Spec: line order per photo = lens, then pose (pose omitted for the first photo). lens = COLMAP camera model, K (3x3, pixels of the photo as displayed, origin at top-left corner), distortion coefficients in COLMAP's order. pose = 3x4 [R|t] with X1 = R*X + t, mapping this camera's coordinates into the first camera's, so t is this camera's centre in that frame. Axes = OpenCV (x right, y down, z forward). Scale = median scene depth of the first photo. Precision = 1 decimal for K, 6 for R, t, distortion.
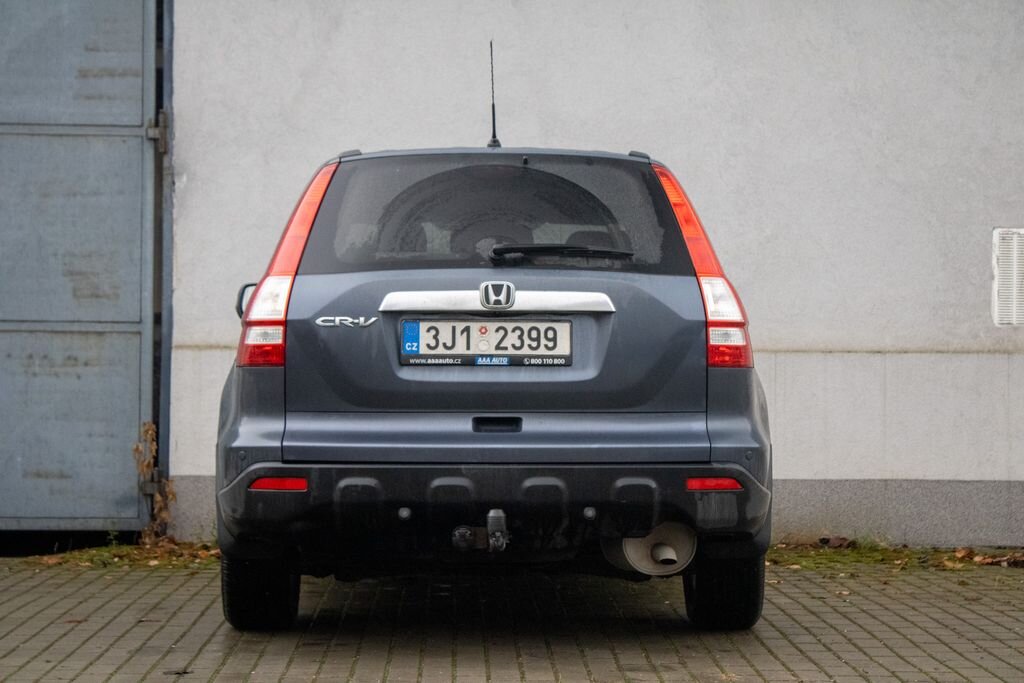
lens RADIAL K [[2657.7, 0, 516.3], [0, 2657.7, 338.3], [0, 0, 1]] dist [0.144225, 0.000000]
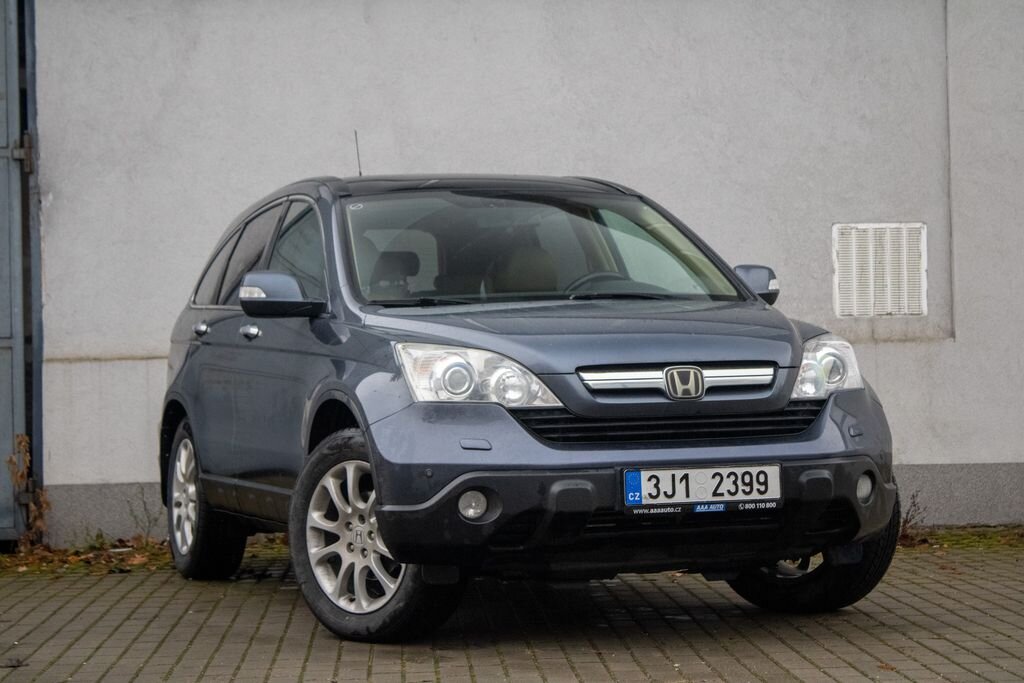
lens RADIAL K [[2657.7, 0, 513.2], [0, 2657.7, 341.4], [0, 0, 1]] dist [0.144225, 0.000000]
pose [[0.999356, -0.028651, 0.021597, 0.030498], [0.028679, 0.999588, -0.000962, 0.002055], [-0.021561, 0.001581, 0.999766, -0.036891]]
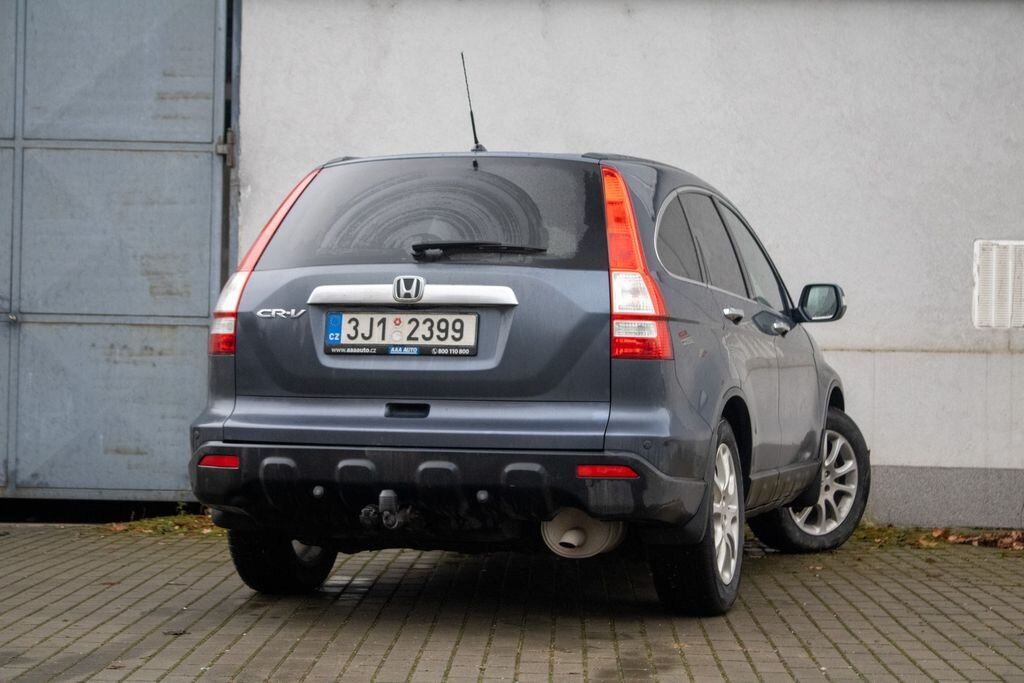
lens RADIAL K [[2292.7, 0, 500.6], [0, 2292.7, 341.8], [0, 0, 1]] dist [0.085087, 0.000000]
pose [[0.998711, 0.010642, -0.049623, 0.030330], [-0.010562, 0.999942, 0.001889, 0.001325], [0.049640, -0.001362, 0.998766, 0.037188]]
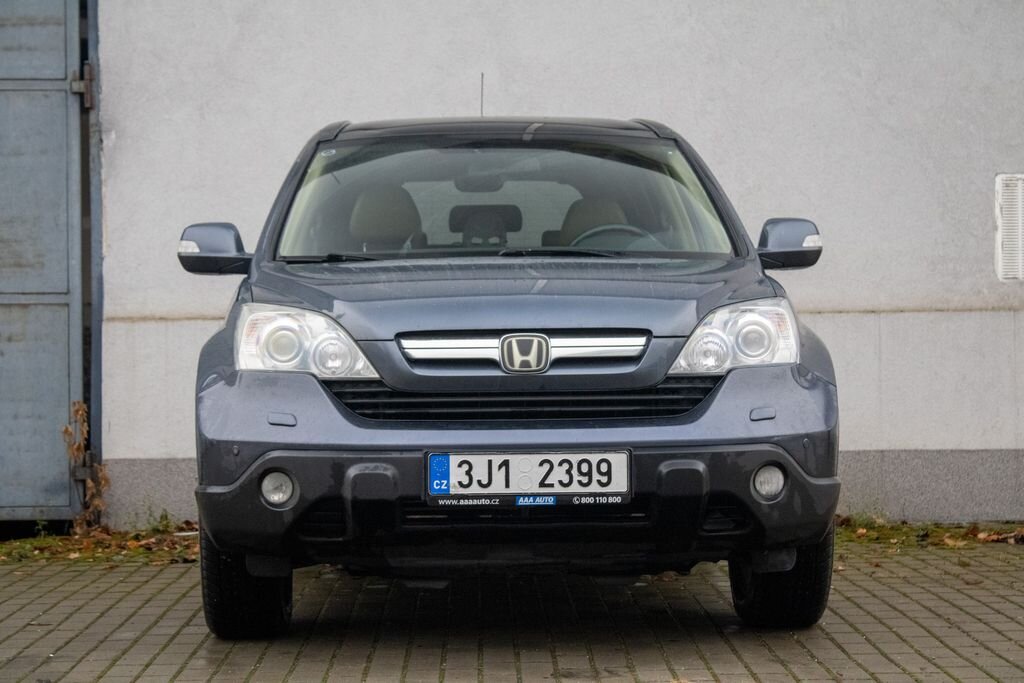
lens RADIAL K [[2657.7, 0, 509.7], [0, 2657.7, 344.8], [0, 0, 1]] dist [0.144225, 0.000000]
pose [[0.999794, -0.017150, -0.010892, 0.020900], [0.017274, 0.999785, 0.011429, 0.003935], [0.010694, -0.011615, 0.999875, 0.081111]]
